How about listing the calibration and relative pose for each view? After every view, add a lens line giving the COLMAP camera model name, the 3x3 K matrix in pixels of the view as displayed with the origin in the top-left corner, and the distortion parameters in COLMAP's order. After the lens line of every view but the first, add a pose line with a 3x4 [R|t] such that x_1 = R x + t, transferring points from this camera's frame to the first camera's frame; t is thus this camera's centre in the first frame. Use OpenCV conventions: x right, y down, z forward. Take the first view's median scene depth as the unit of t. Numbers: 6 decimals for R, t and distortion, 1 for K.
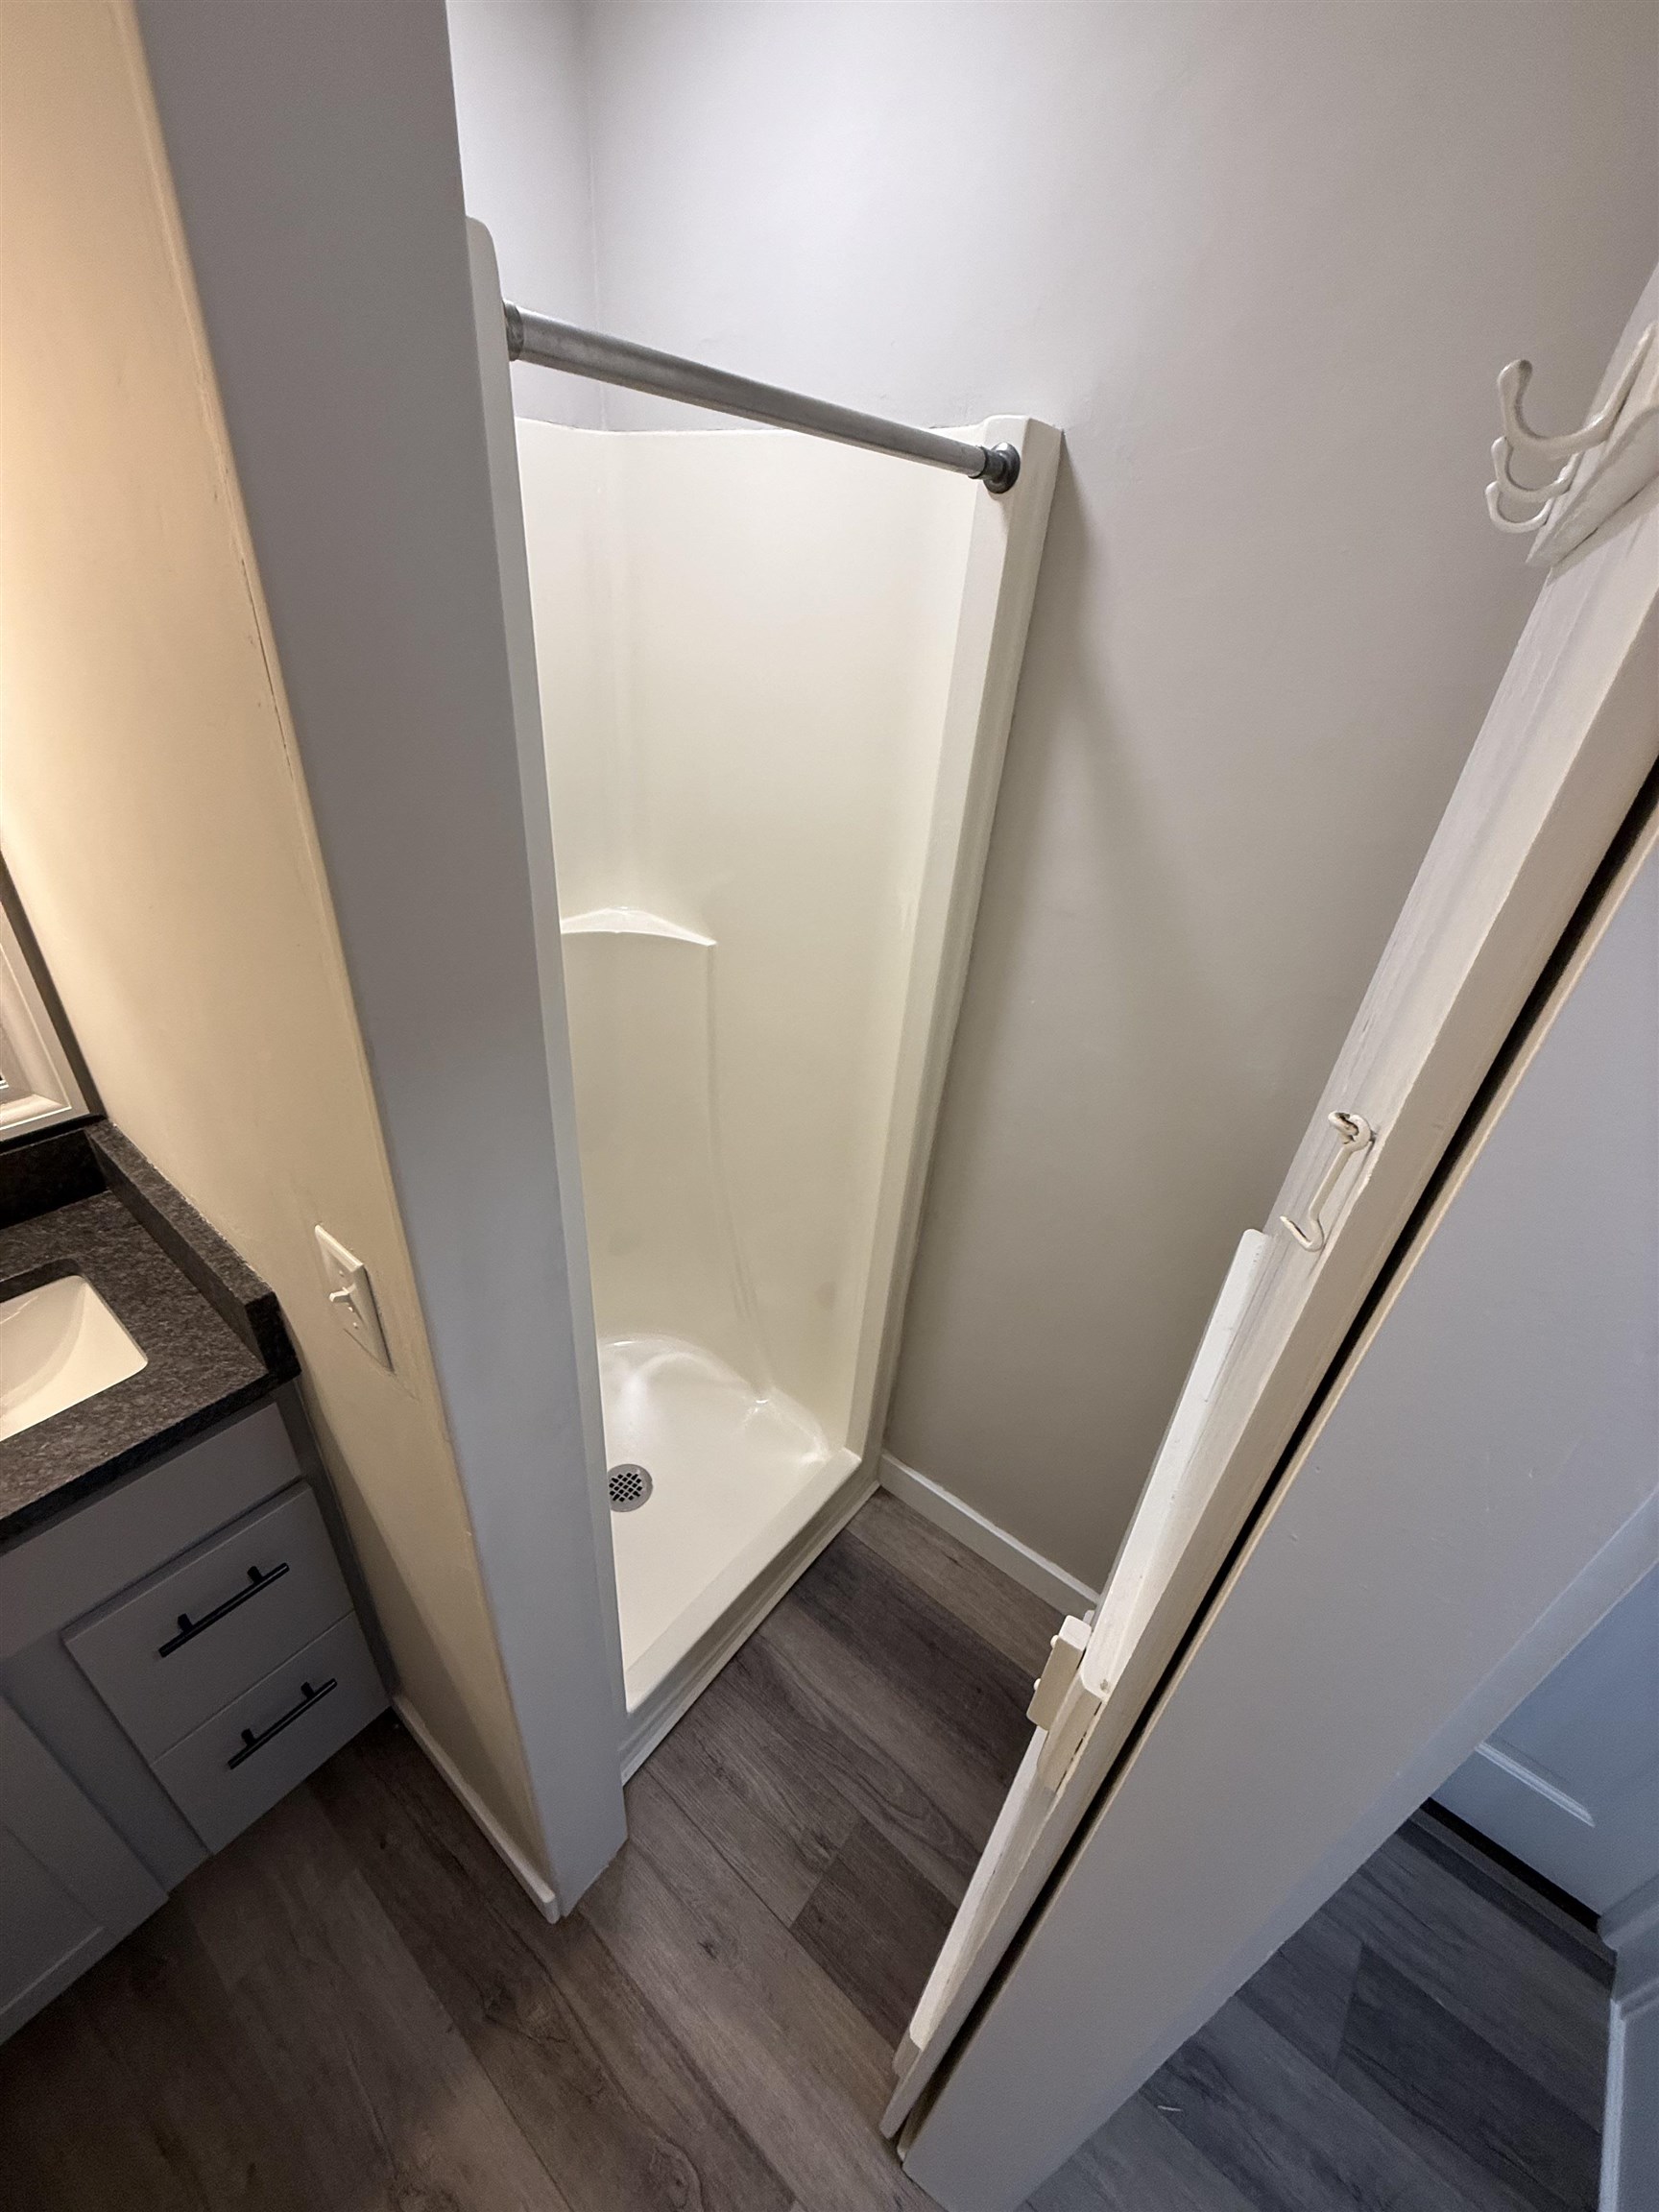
lens RADIAL K [[881.5, 0, 829.5], [0, 881.5, 1106.0], [0, 0, 1]] dist [0.003865, 0.000616]
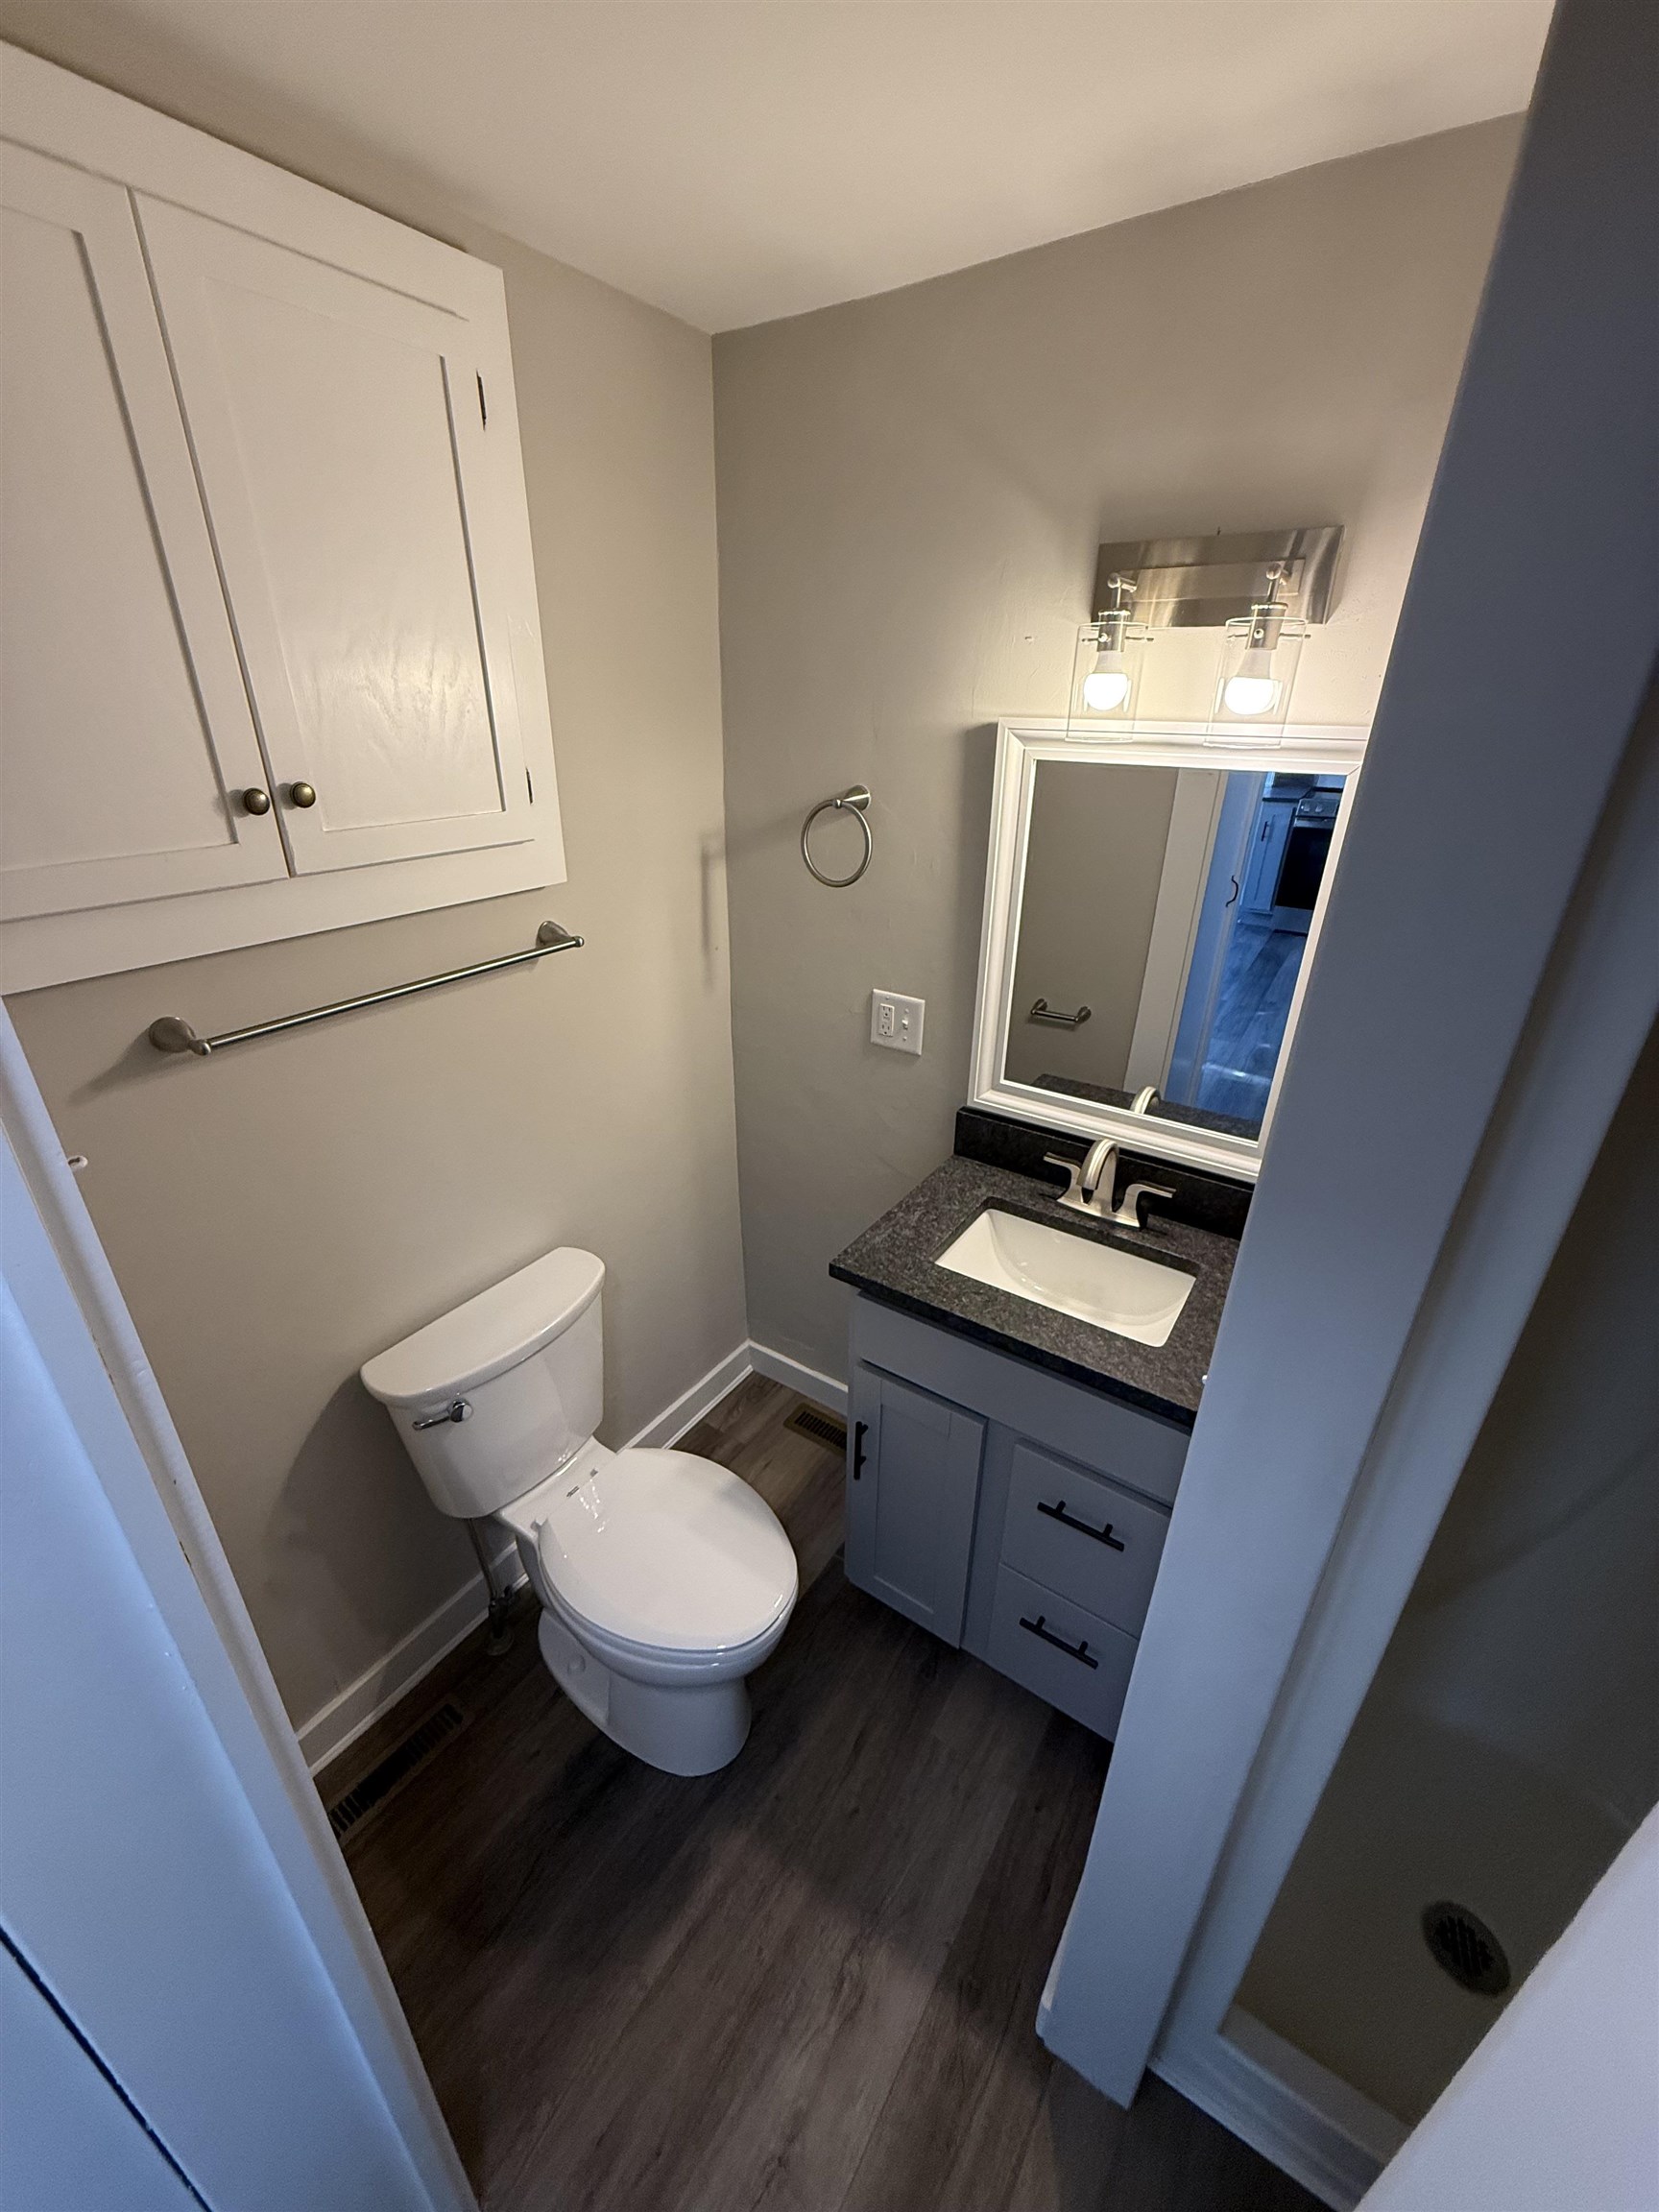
lens RADIAL K [[881.5, 0, 829.5], [0, 881.5, 1106.0], [0, 0, 1]] dist [0.003865, 0.000616]
pose [[0.085889, 0.335796, -0.938011, 0.280571], [-0.523770, 0.816108, 0.244197, -0.061019], [0.847519, 0.470328, 0.245974, 0.064185]]
